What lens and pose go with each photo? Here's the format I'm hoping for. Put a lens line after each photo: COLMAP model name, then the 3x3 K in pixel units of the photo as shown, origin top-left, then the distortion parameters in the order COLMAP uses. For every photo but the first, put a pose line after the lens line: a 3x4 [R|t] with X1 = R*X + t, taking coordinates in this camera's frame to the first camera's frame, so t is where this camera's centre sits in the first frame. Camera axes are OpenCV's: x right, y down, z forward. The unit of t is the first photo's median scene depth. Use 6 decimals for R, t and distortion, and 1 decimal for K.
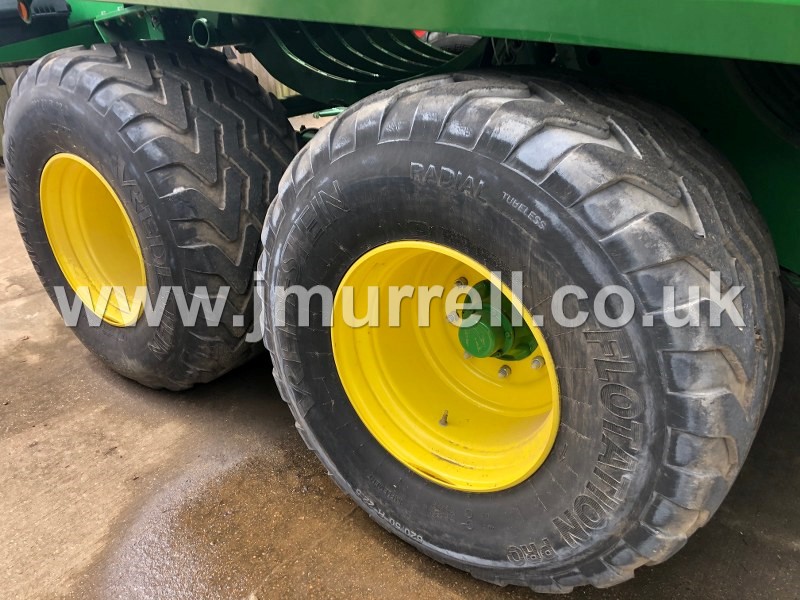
lens RADIAL K [[637.7, 0, 398.3], [0, 637.7, 283.5], [0, 0, 1]] dist [0.038904, -0.030843]
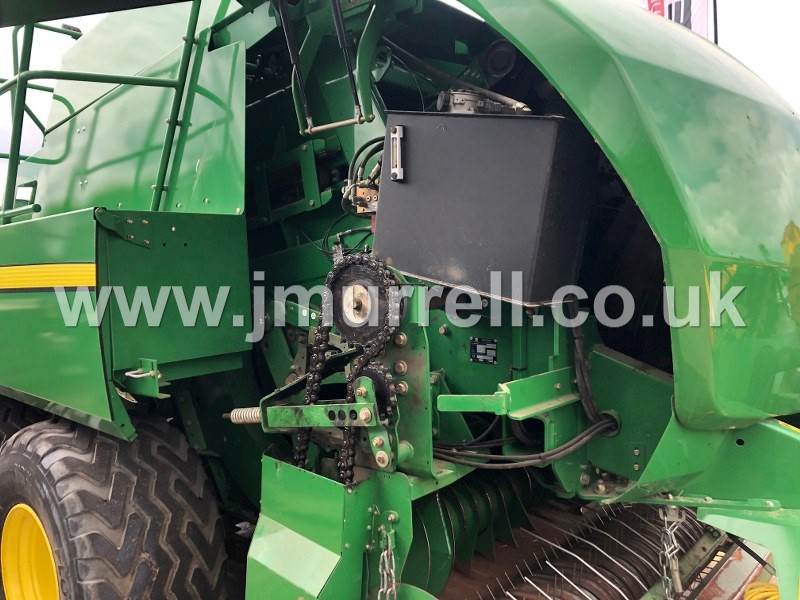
lens RADIAL K [[637.7, 0, 416.4], [0, 637.7, 294.7], [0, 0, 1]] dist [0.038904, -0.030843]
pose [[0.997229, -0.018200, -0.072133, 1.663176], [-0.012433, 0.915201, -0.402806, 0.147620], [0.073348, 0.402586, 0.912439, -1.152905]]
